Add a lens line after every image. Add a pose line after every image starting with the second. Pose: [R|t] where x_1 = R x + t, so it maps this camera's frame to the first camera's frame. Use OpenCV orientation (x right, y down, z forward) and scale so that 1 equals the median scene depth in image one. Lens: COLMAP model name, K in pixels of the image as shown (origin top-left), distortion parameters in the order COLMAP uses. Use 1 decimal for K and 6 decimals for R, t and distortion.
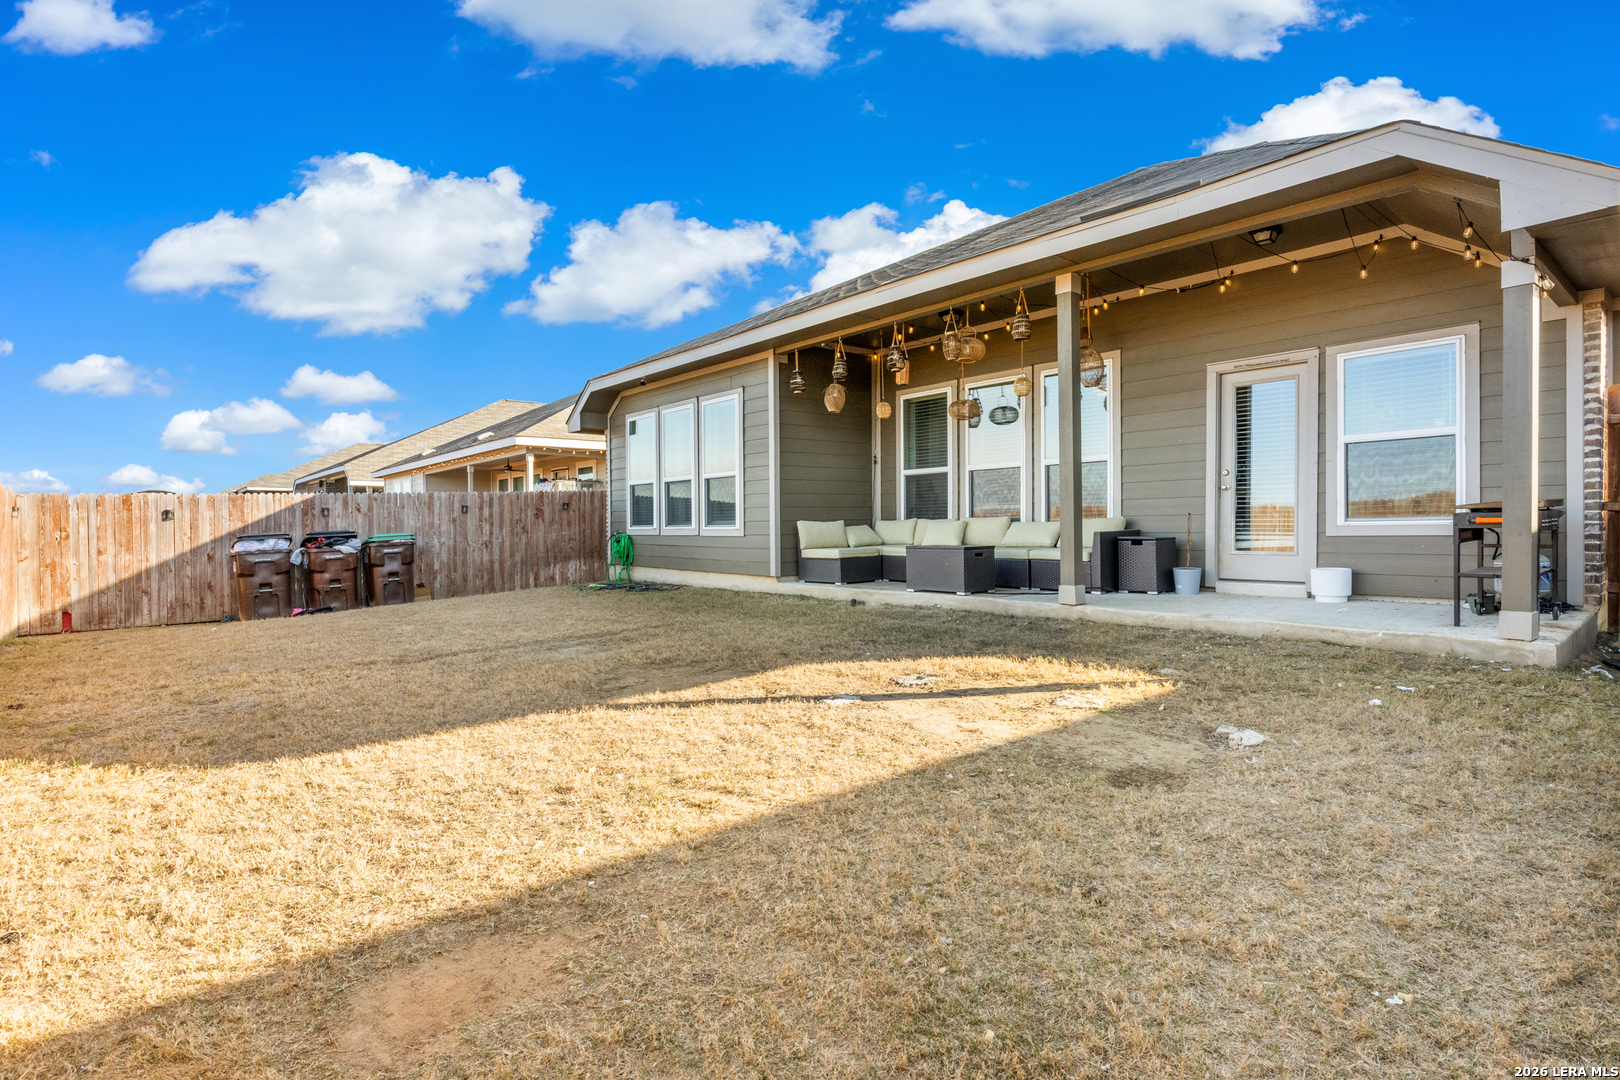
lens RADIAL K [[808.1, 0, 807.5], [0, 808.1, 538.0], [0, 0, 1]] dist [-0.005370, -0.002287]
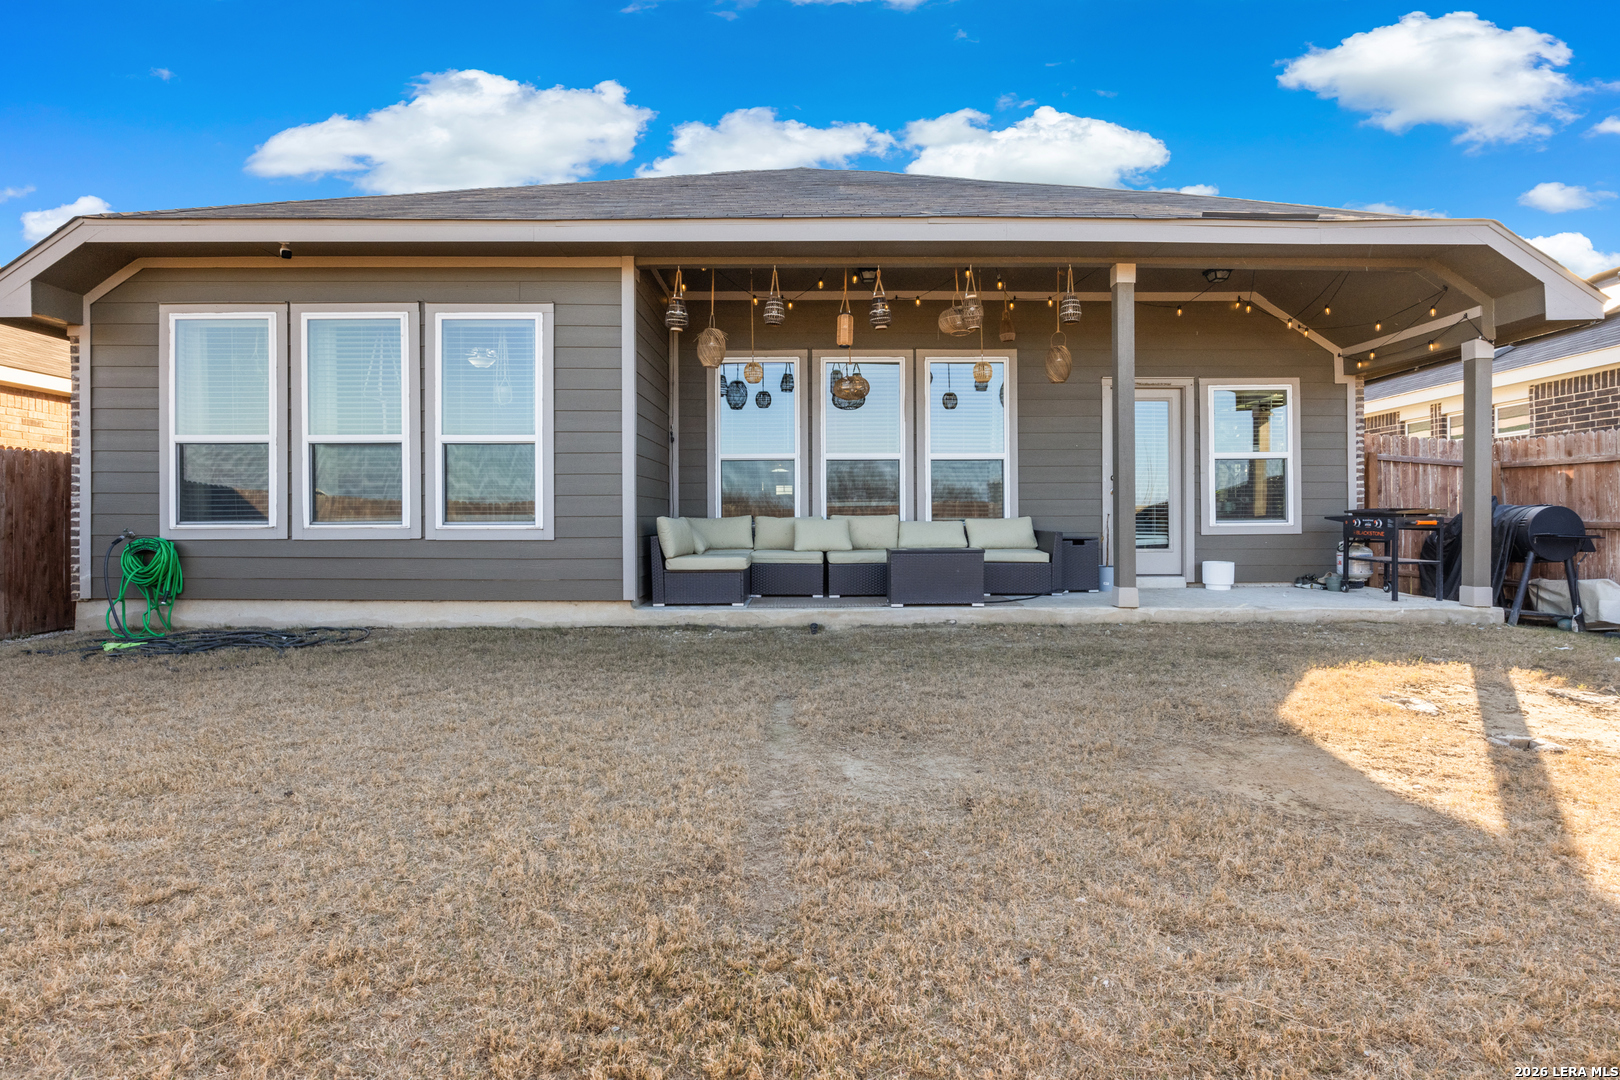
lens RADIAL K [[808.1, 0, 809.4], [0, 808.1, 535.6], [0, 0, 1]] dist [-0.005370, -0.002287]
pose [[0.641596, -0.007464, 0.767007, -0.475331], [0.008158, 0.999962, 0.002908, -0.006652], [-0.767000, 0.004392, 0.641633, 0.485285]]
